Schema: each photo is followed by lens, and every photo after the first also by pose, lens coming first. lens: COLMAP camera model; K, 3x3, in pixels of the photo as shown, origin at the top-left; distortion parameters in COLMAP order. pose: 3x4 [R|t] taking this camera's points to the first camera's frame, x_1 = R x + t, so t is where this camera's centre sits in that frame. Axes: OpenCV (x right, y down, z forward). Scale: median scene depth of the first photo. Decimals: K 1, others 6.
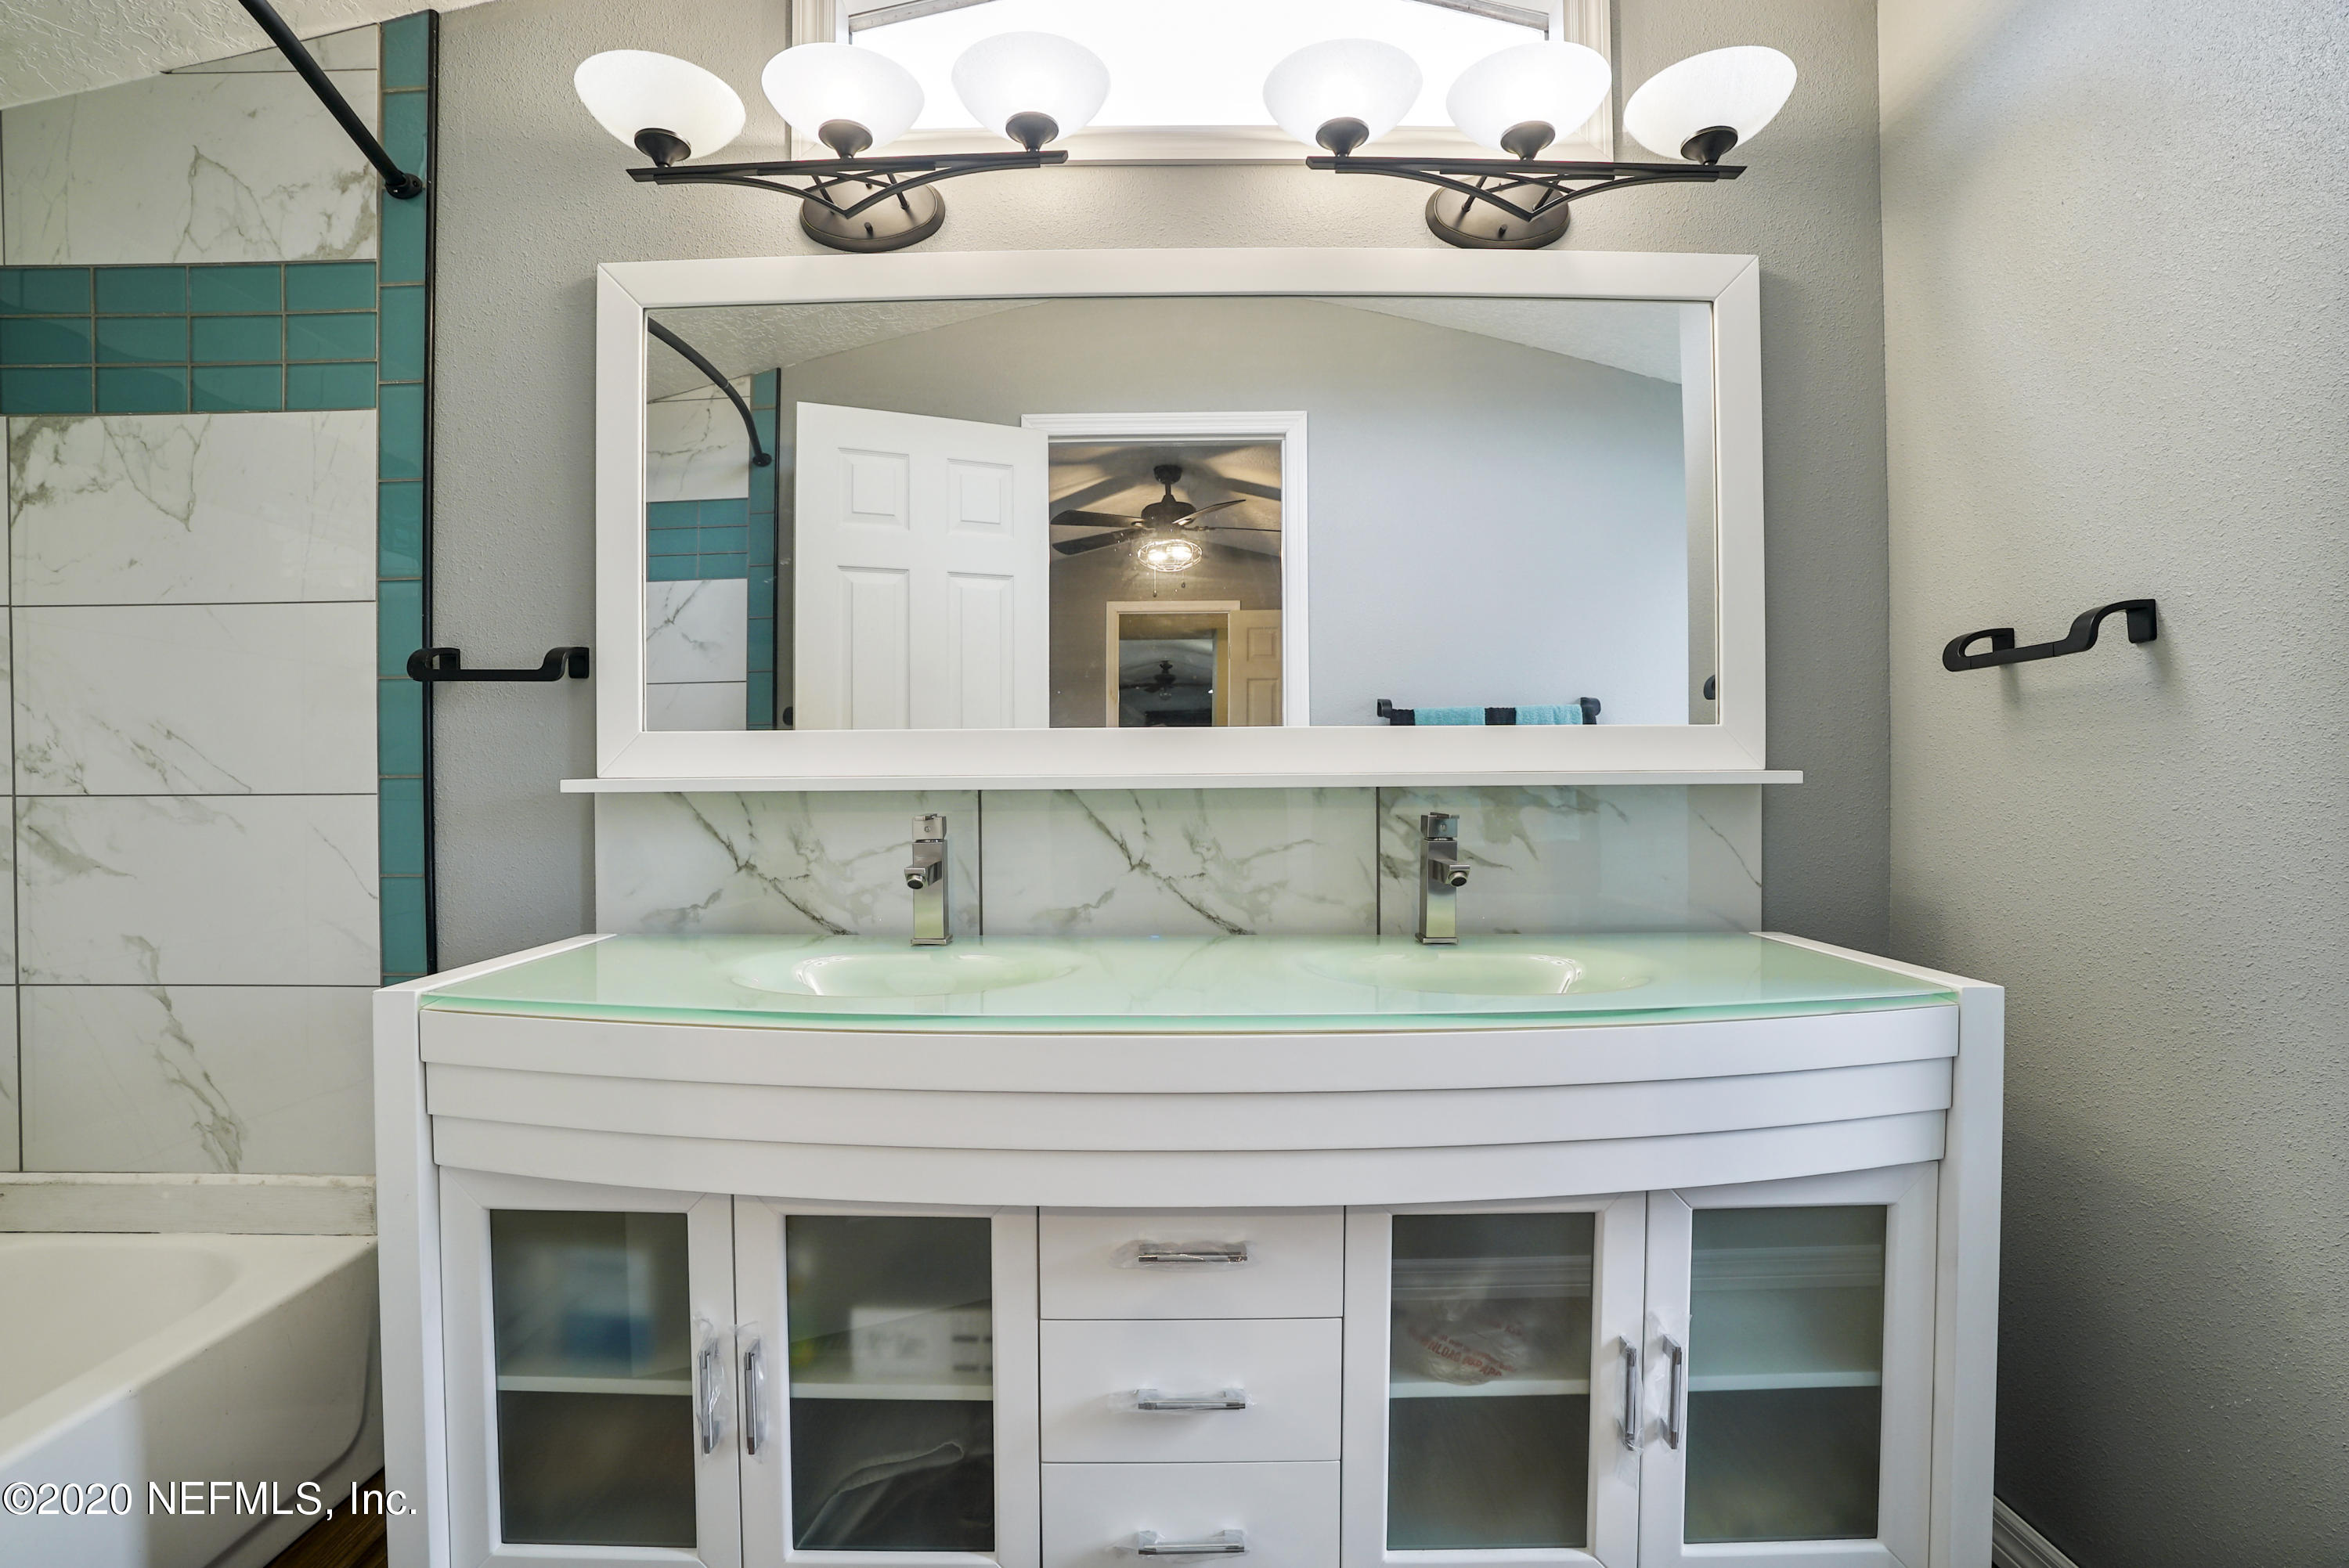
lens RADIAL K [[1087.1, 0, 1166.4], [0, 1087.1, 793.4], [0, 0, 1]] dist [-0.067766, 0.024383]
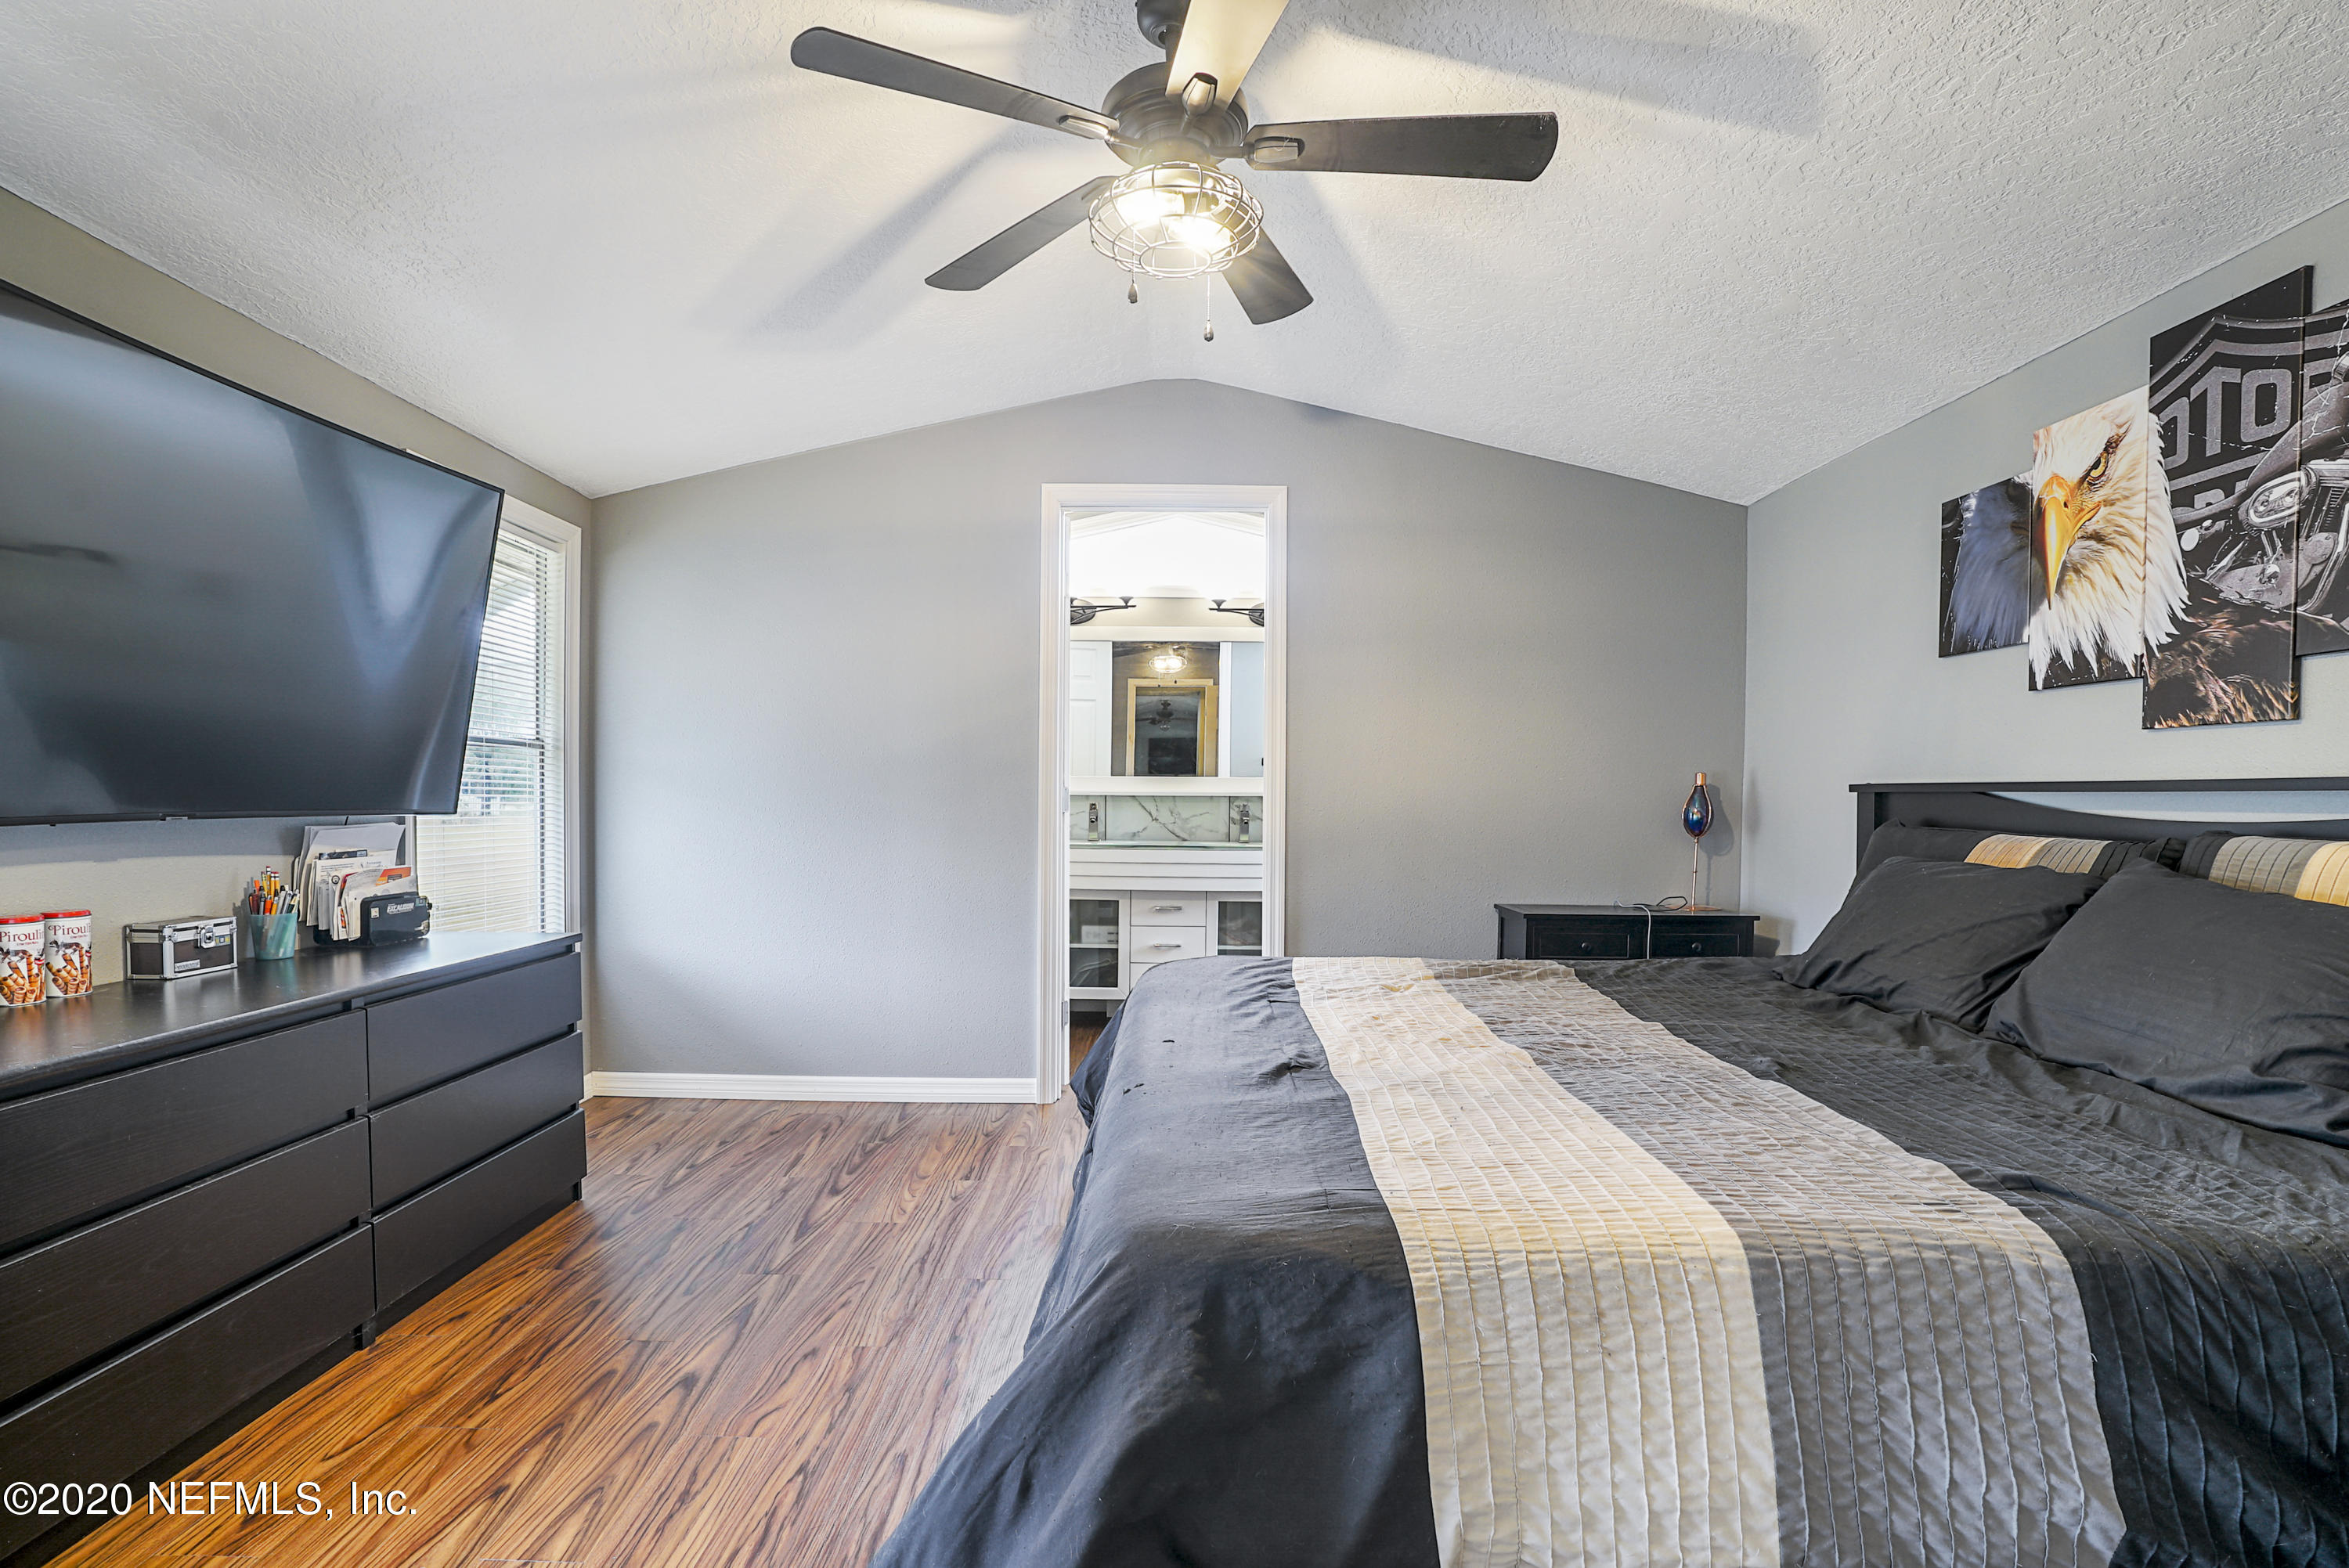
lens RADIAL K [[1087.1, 0, 1166.4], [0, 1087.1, 793.4], [0, 0, 1]] dist [-0.067766, 0.024383]
pose [[0.999934, 0.011450, 0.000550, 0.005063], [-0.011441, 0.999817, -0.015346, 0.039831], [-0.000726, 0.015338, 0.999882, -2.381451]]
